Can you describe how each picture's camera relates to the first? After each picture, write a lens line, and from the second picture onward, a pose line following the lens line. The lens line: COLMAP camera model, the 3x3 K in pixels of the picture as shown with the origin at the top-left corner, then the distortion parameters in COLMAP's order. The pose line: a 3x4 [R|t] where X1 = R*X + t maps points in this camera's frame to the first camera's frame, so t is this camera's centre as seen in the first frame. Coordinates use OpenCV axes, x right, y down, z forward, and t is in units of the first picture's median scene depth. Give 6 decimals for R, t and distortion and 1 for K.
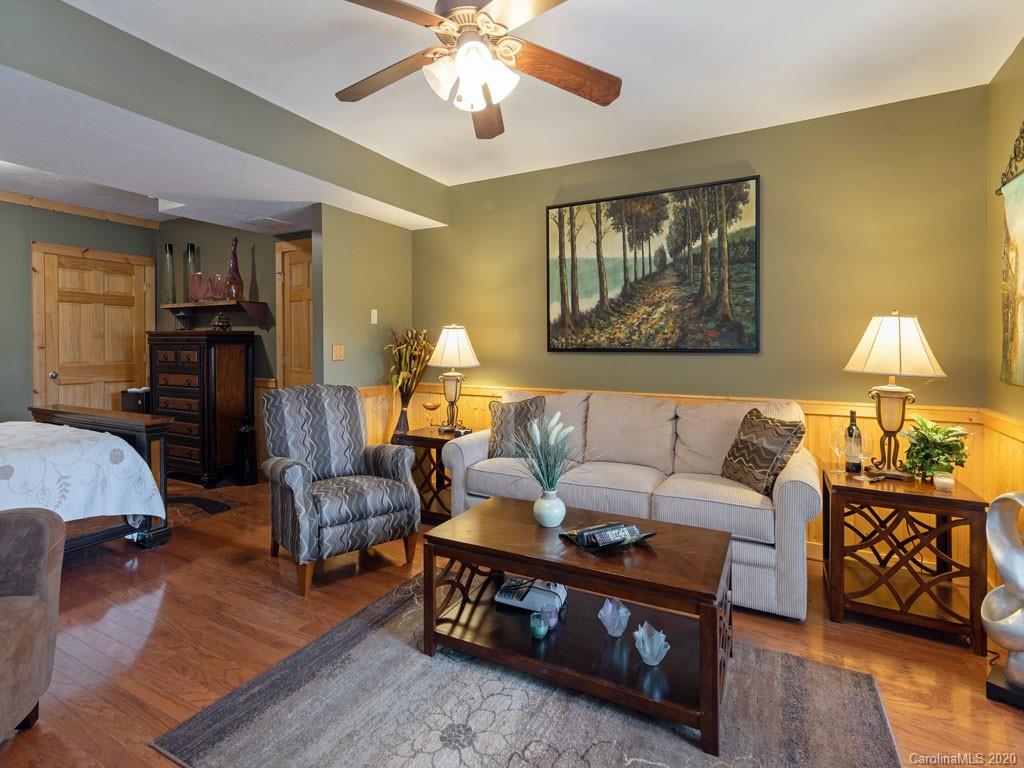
lens RADIAL K [[503.9, 0, 510.4], [0, 503.9, 374.8], [0, 0, 1]] dist [0.010913, -0.000749]
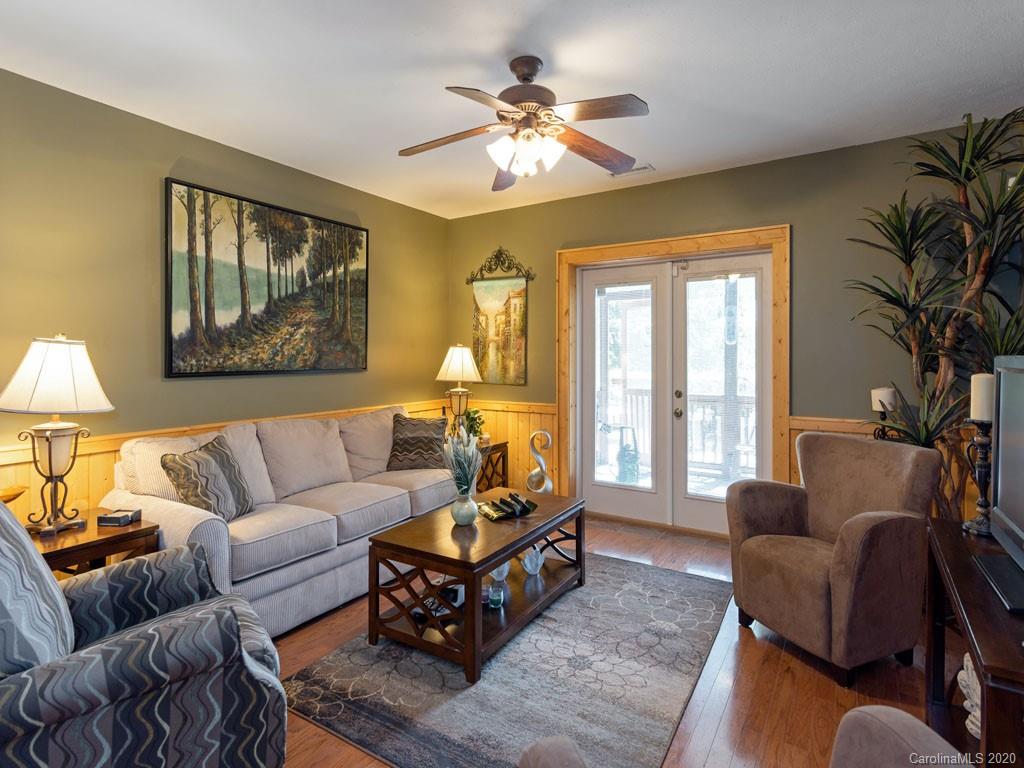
lens RADIAL K [[531.5, 0, 508.4], [0, 531.5, 389.4], [0, 0, 1]] dist [0.008545, -0.001783]
pose [[0.074073, -0.063507, 0.995229, -0.717479], [0.059097, 0.996496, 0.059190, -0.050269], [-0.995500, 0.054430, 0.077566, 0.504063]]
